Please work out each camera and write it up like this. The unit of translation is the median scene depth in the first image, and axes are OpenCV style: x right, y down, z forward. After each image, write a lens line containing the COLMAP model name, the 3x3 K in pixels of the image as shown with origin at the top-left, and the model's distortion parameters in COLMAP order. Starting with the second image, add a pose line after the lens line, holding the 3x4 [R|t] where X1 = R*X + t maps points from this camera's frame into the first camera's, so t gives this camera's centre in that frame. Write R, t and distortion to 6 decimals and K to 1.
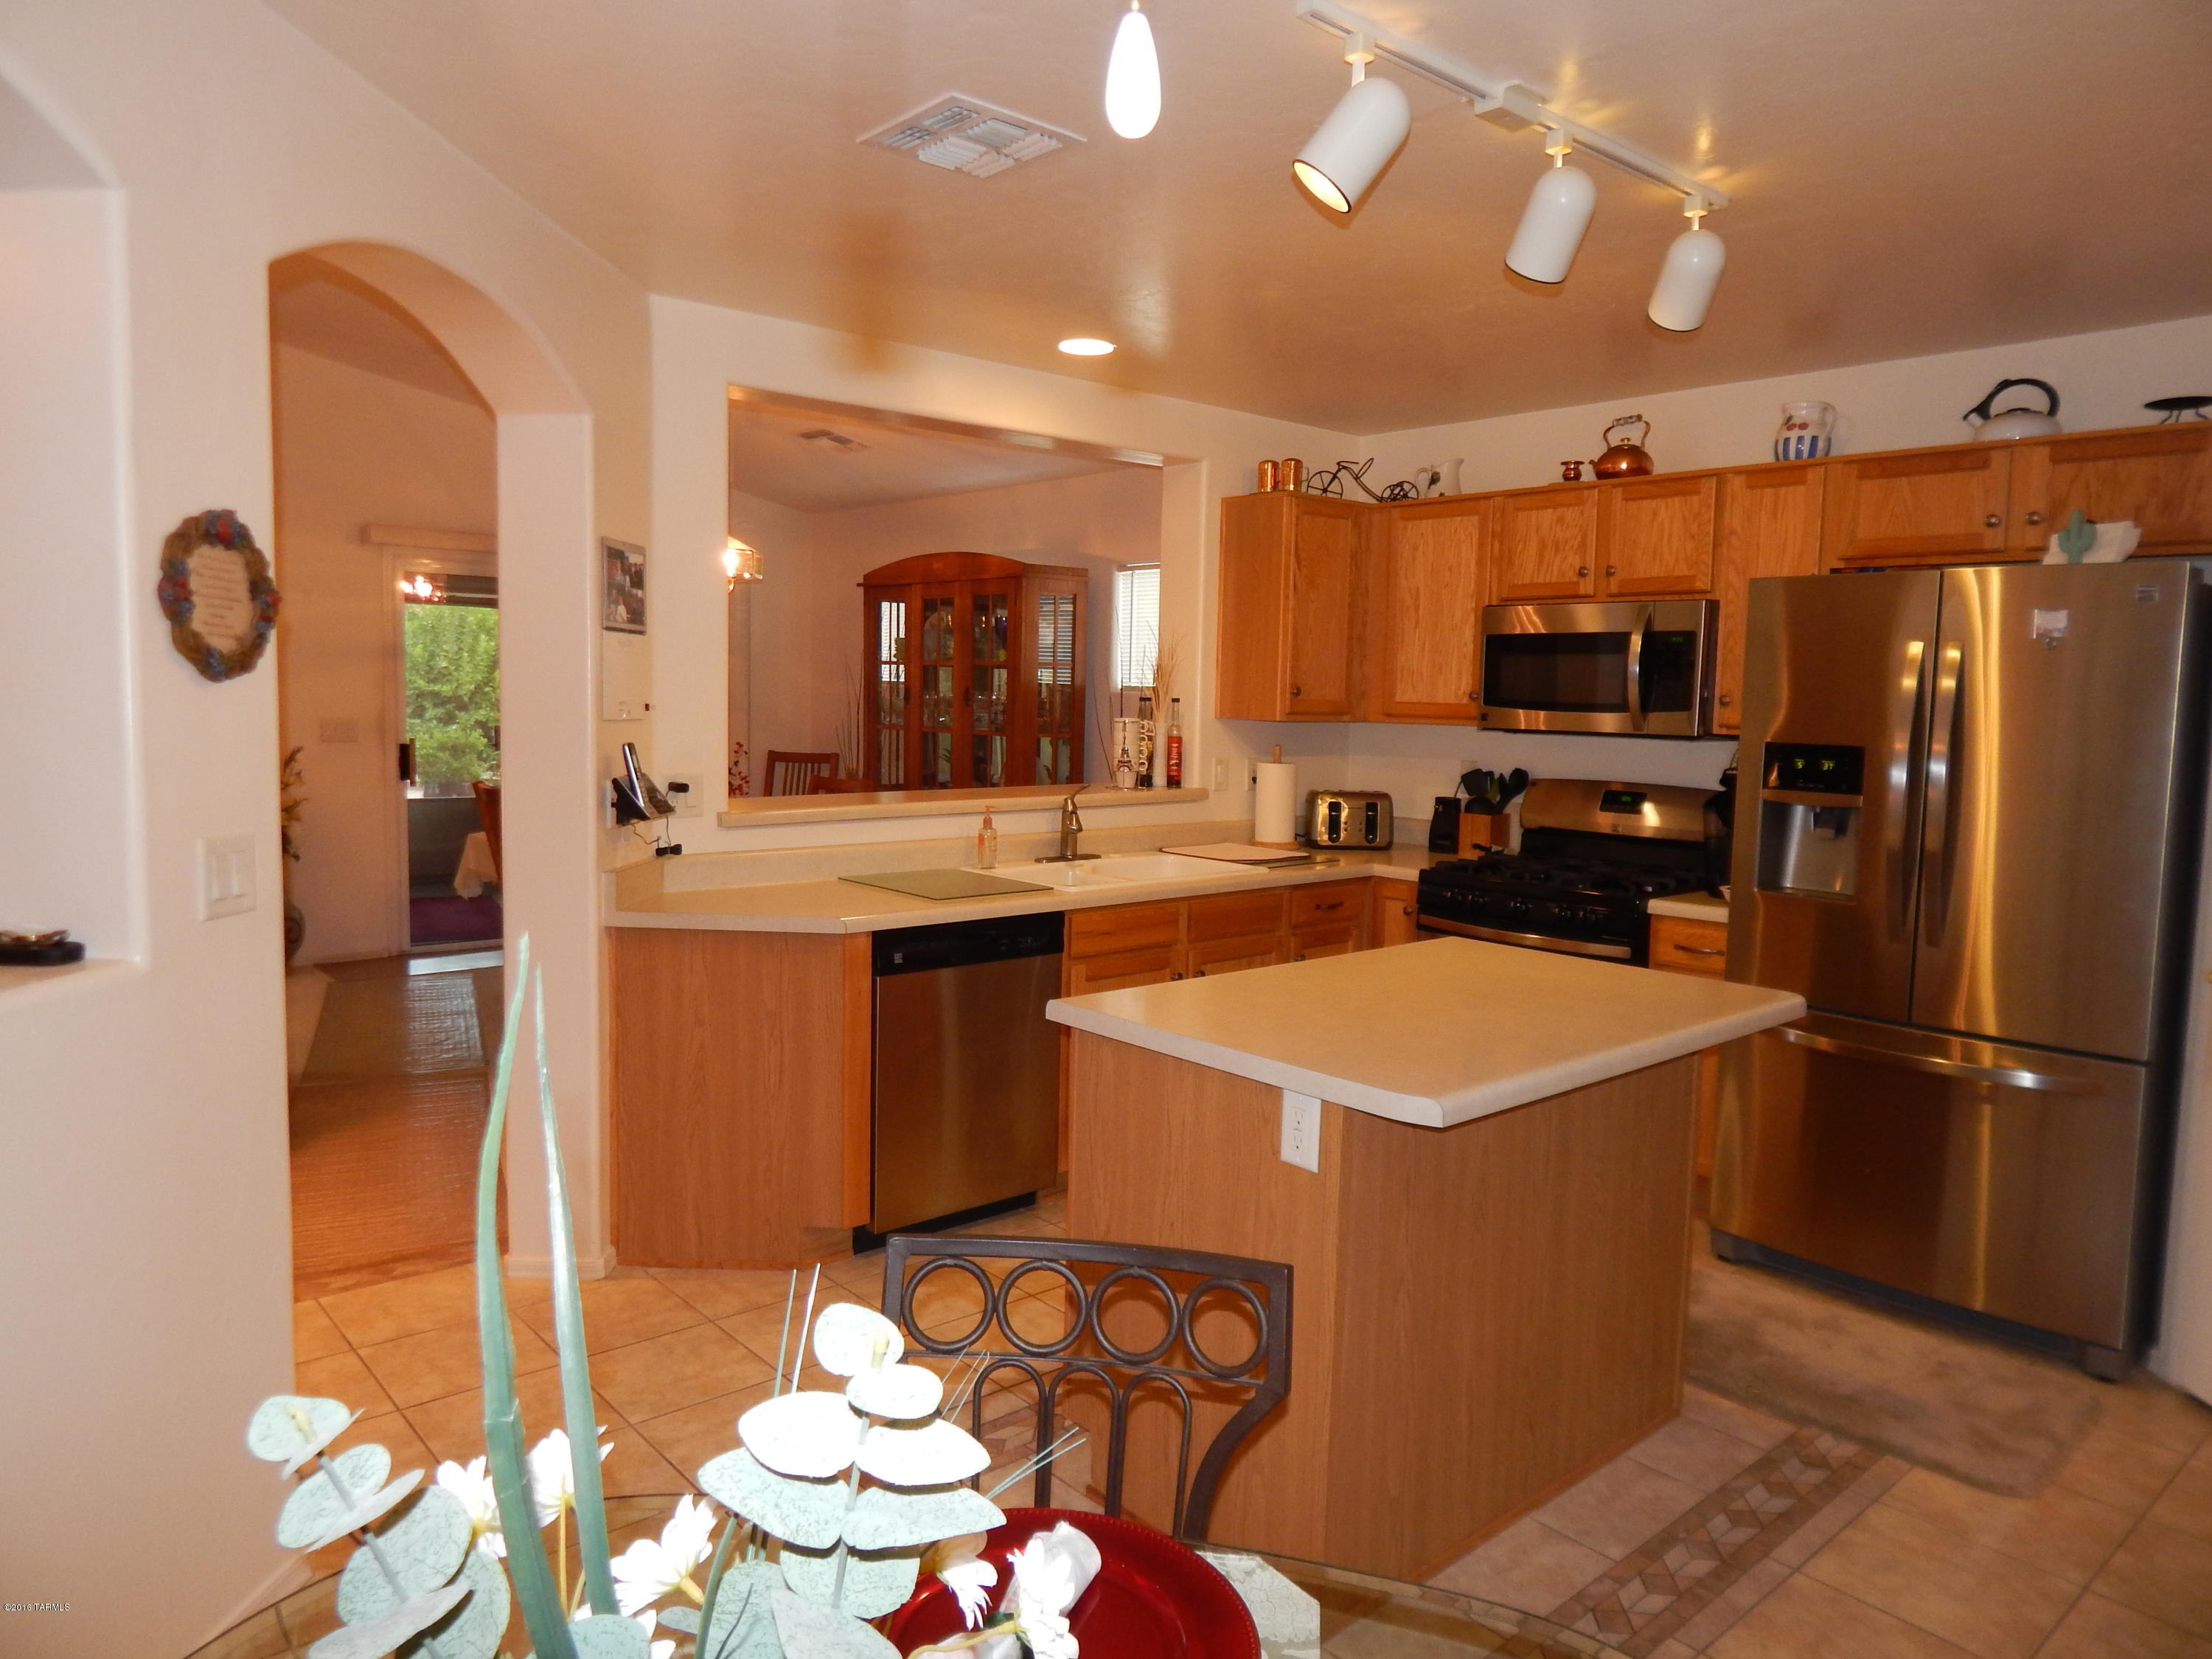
lens RADIAL K [[1452.0, 0, 1104.0], [0, 1452.0, 826.9], [0, 0, 1]] dist [0.002649, -0.010234]
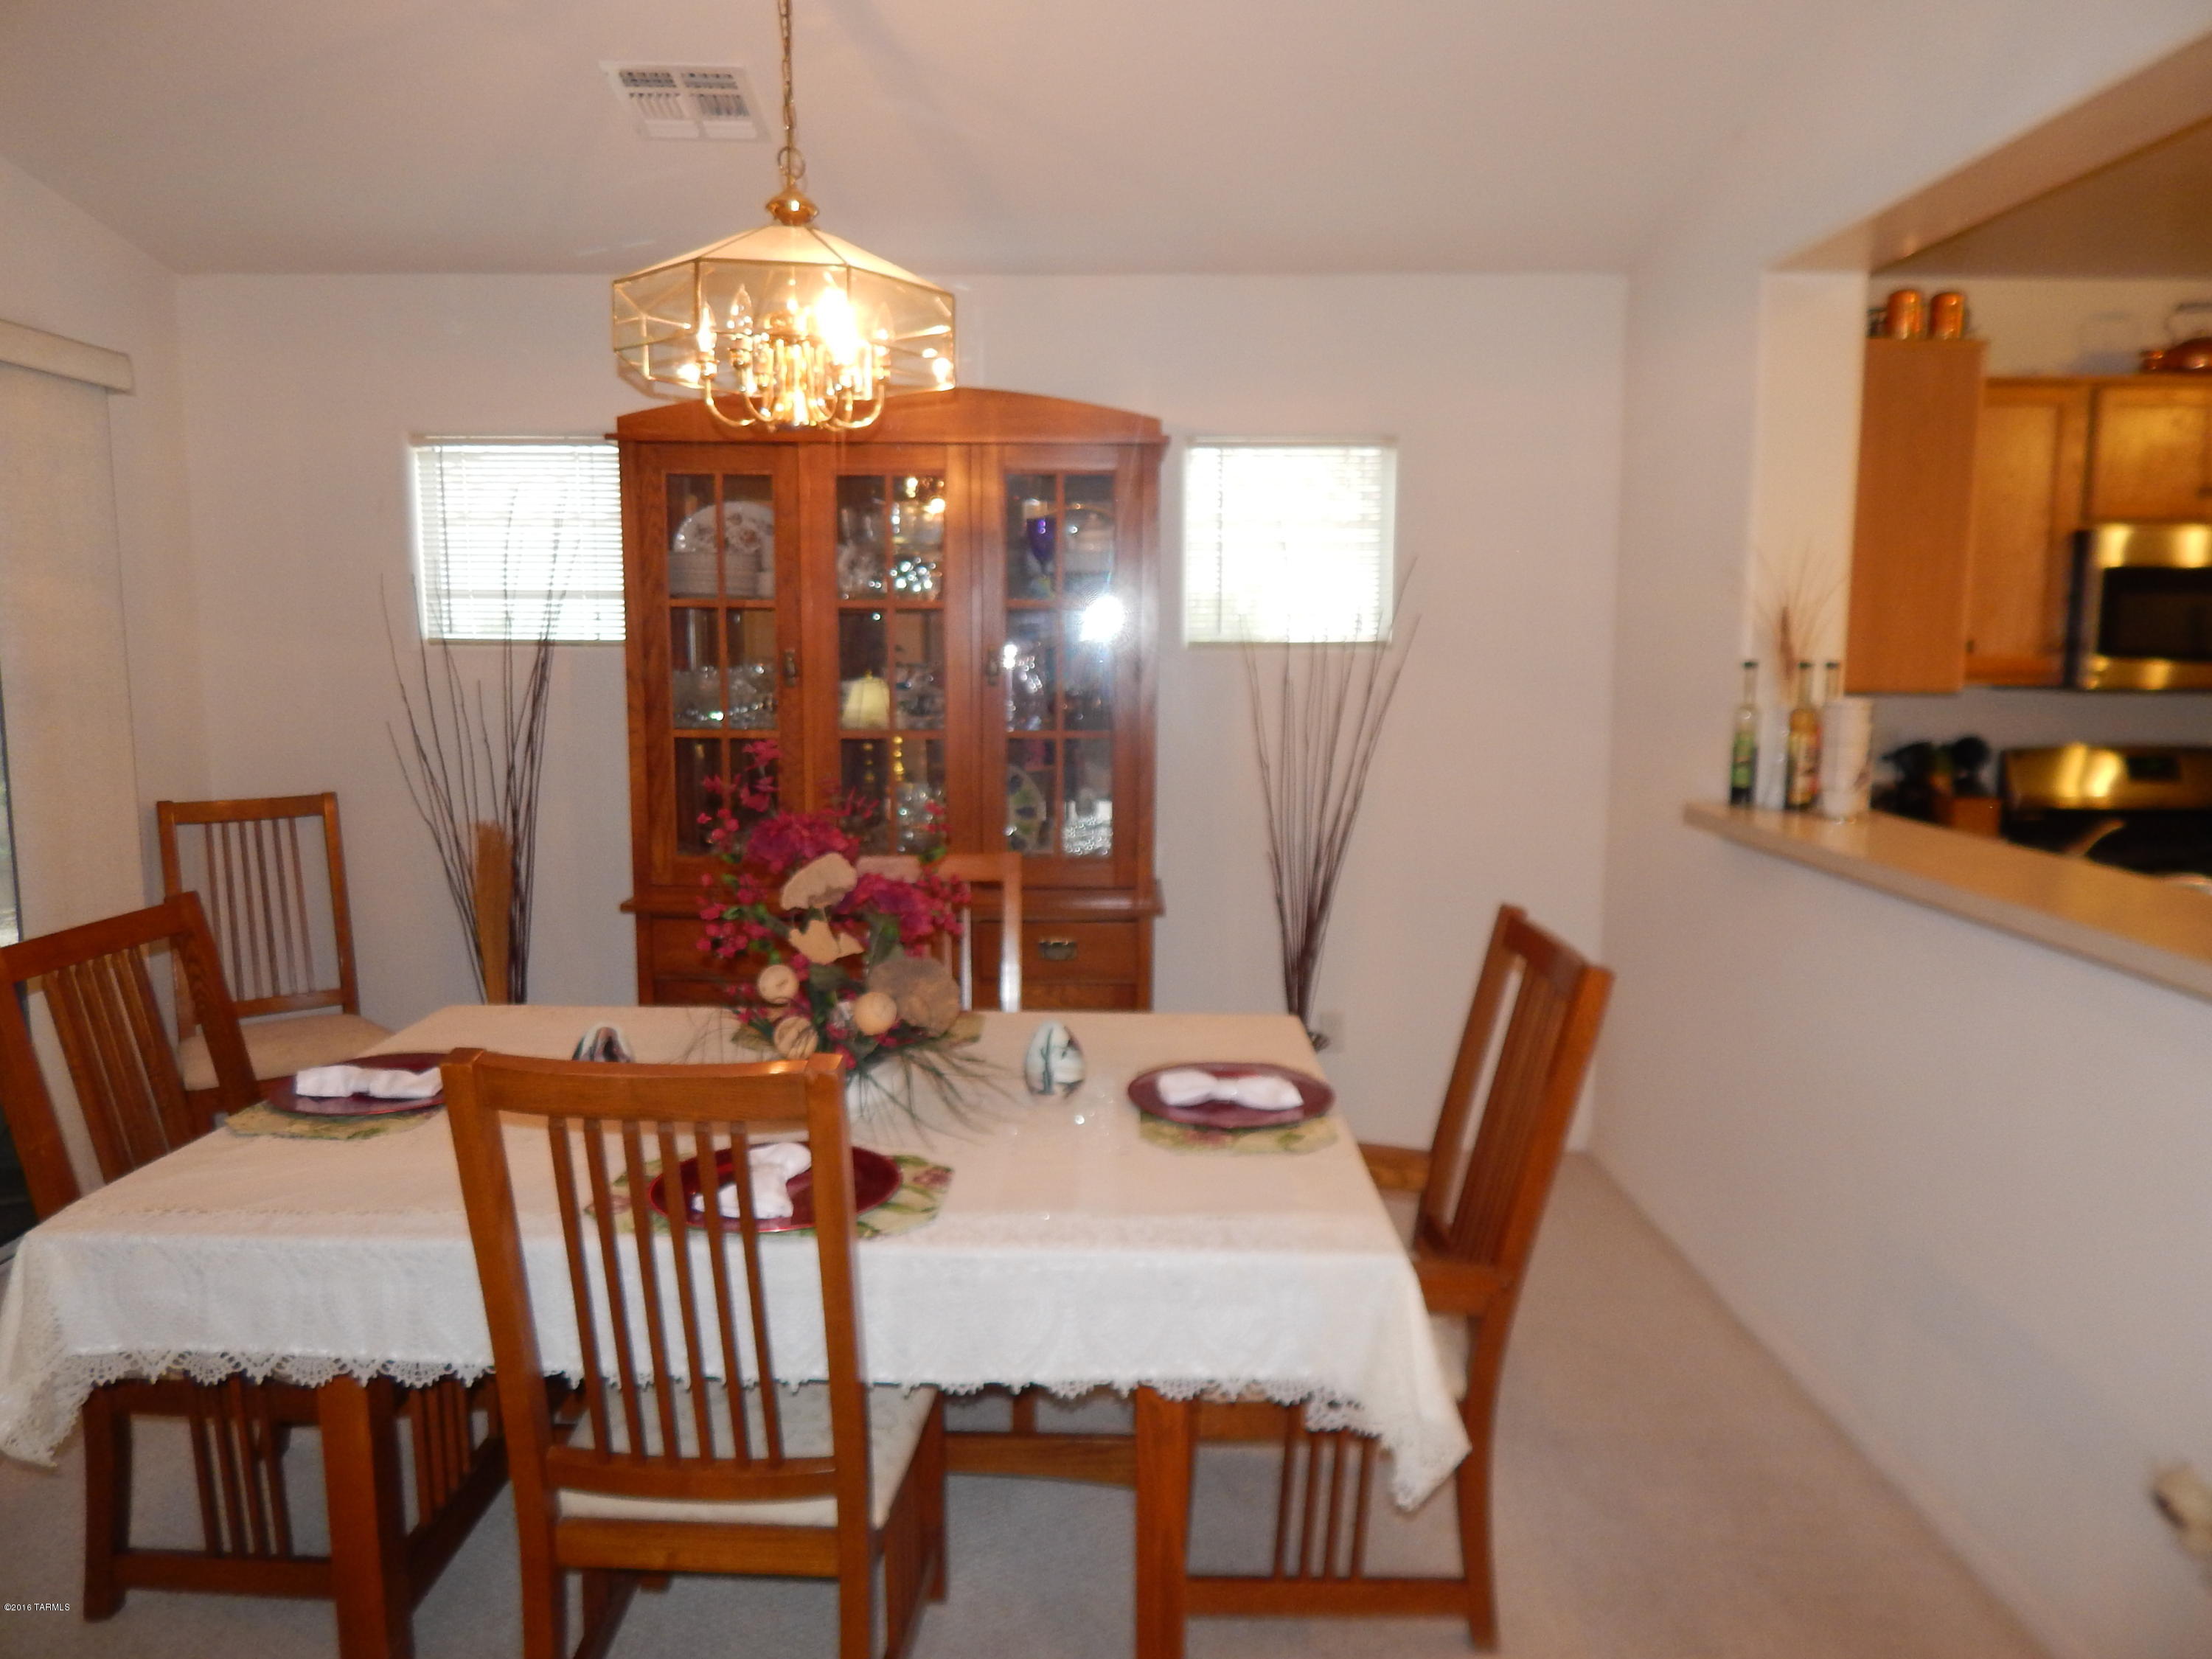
lens RADIAL K [[1452.0, 0, 1100.3], [0, 1452.0, 827.4], [0, 0, 1]] dist [0.002649, -0.010234]
pose [[0.665271, -0.118620, 0.737118, -0.424327], [0.085382, 0.992908, 0.082722, -0.066324], [-0.741703, 0.007904, 0.670681, 0.566017]]
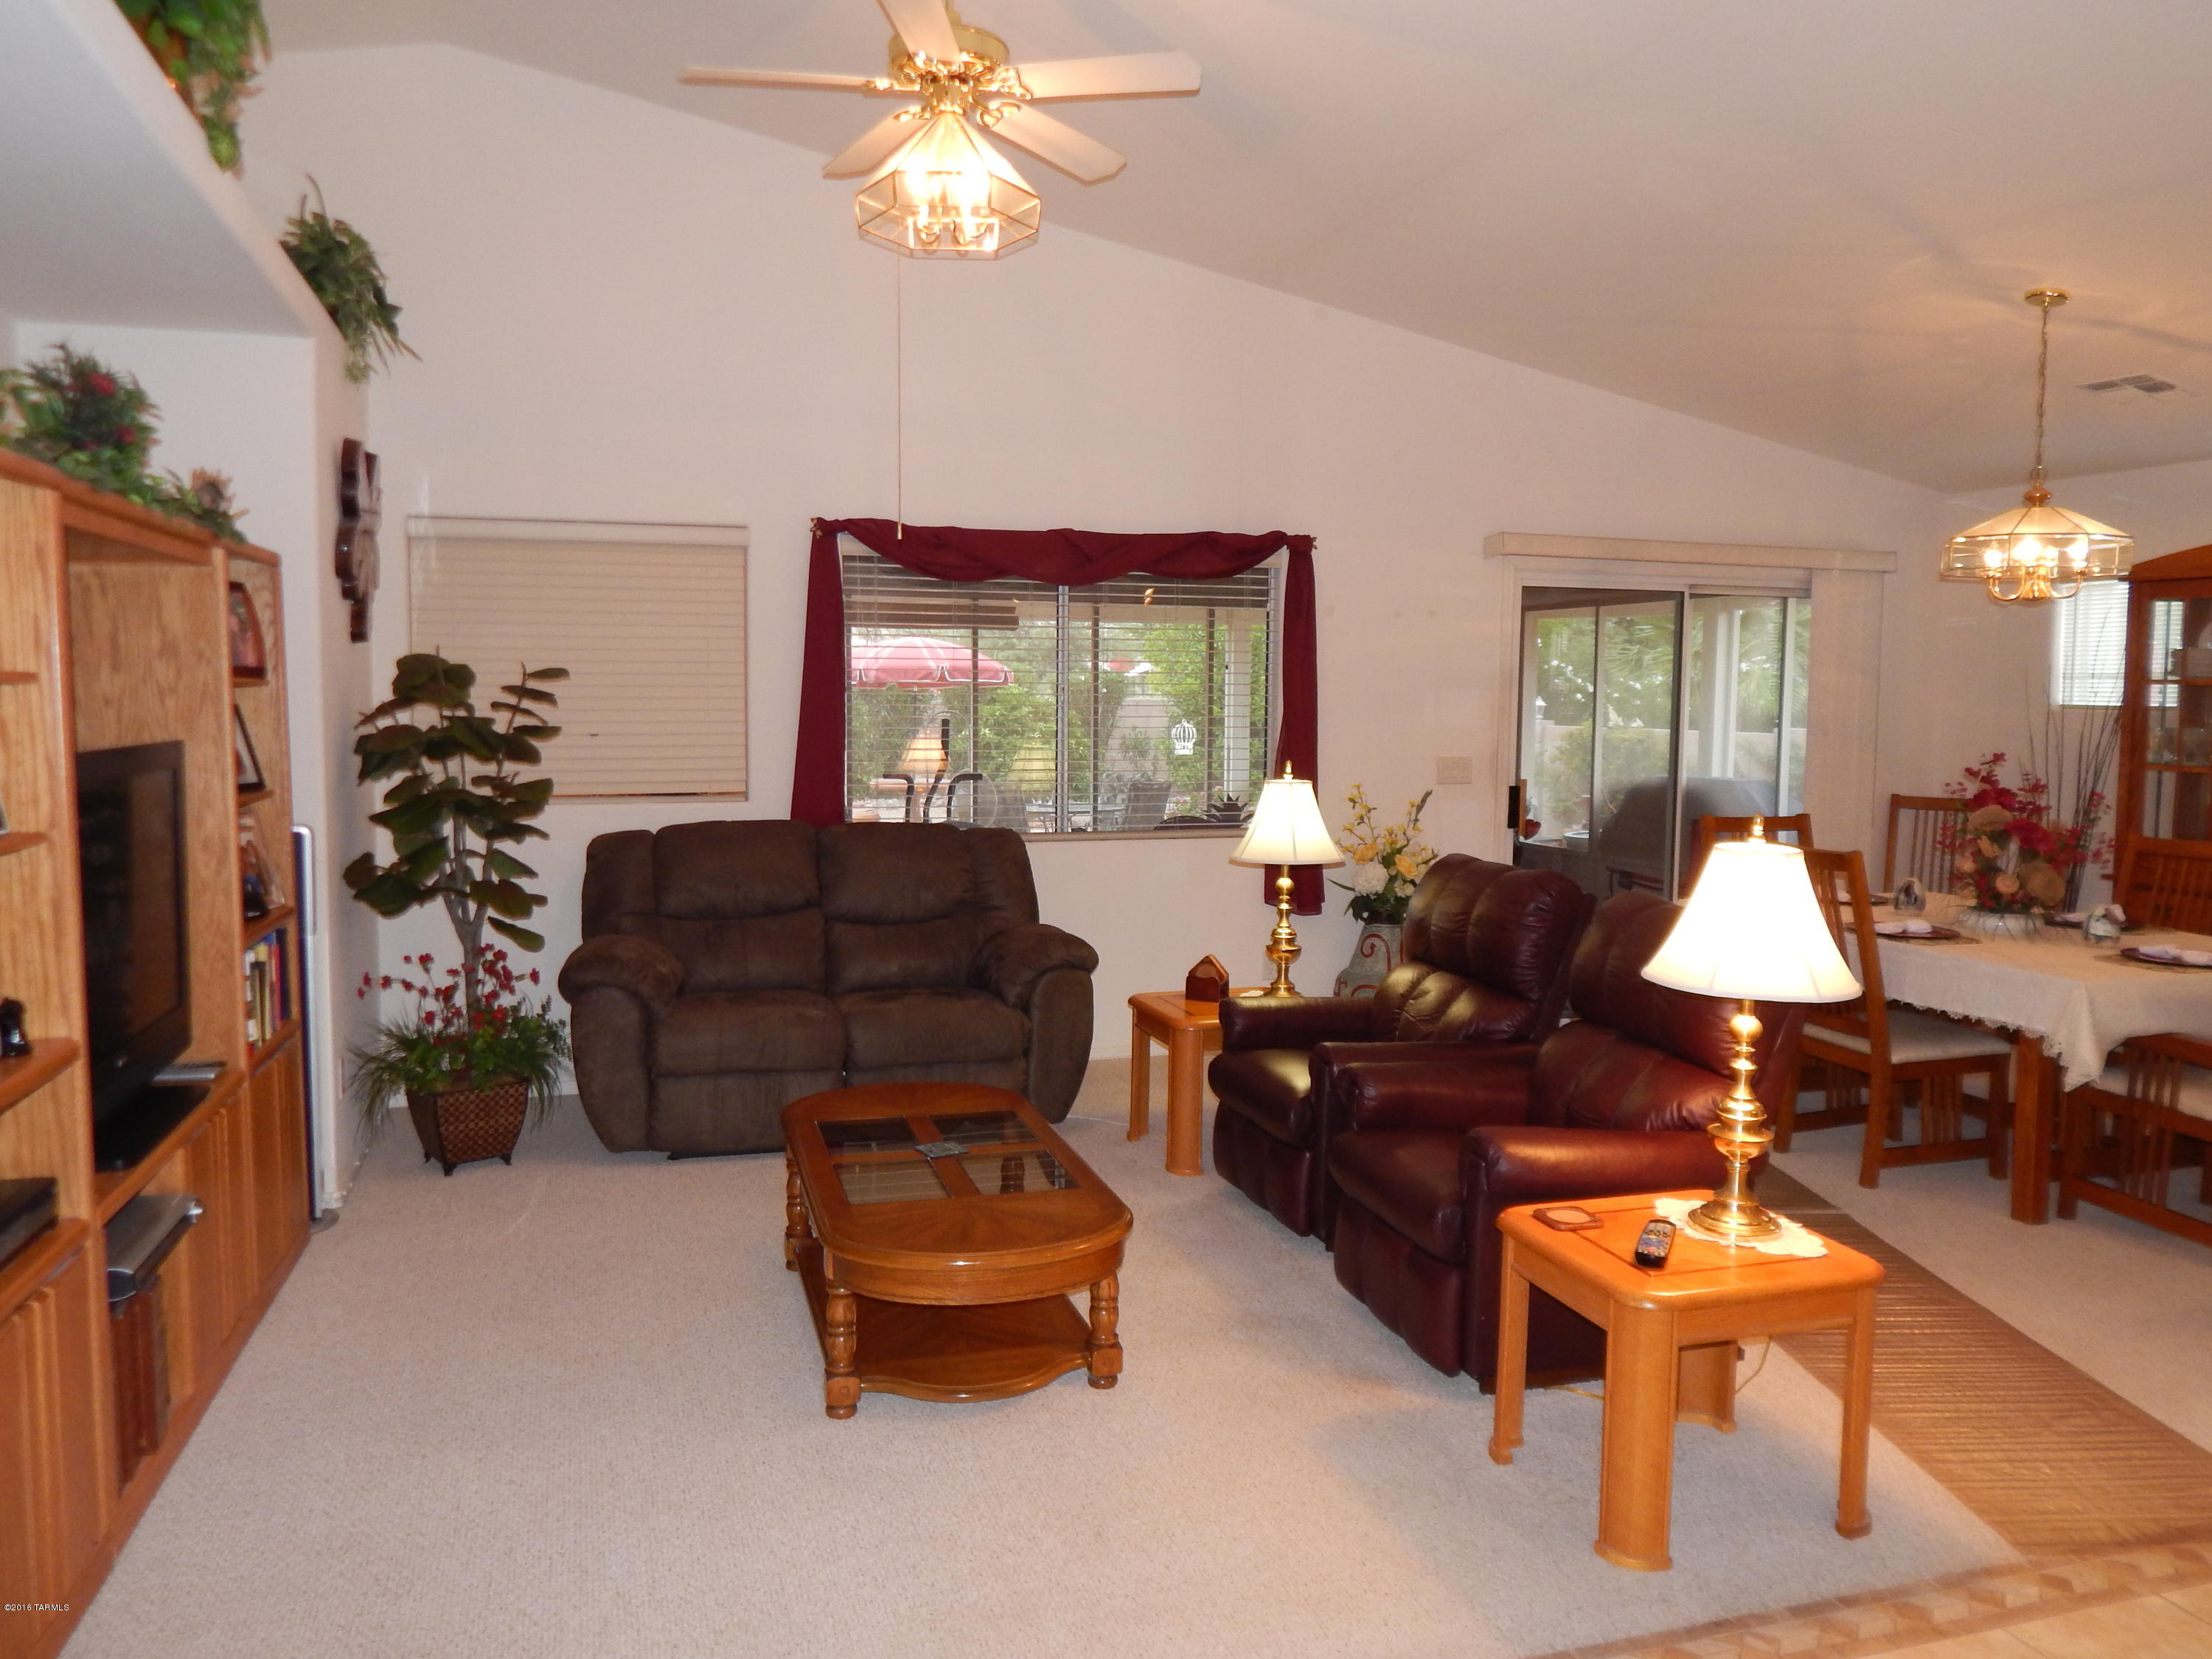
lens RADIAL K [[1619.2, 0, 1115.3], [0, 1619.2, 815.6], [0, 0, 1]] dist [-0.003330, 0.002643]
pose [[0.921961, 0.013809, -0.387036, -0.323124], [-0.024810, 0.999417, -0.023443, -0.011409], [0.386487, 0.031216, 0.921766, 0.027127]]
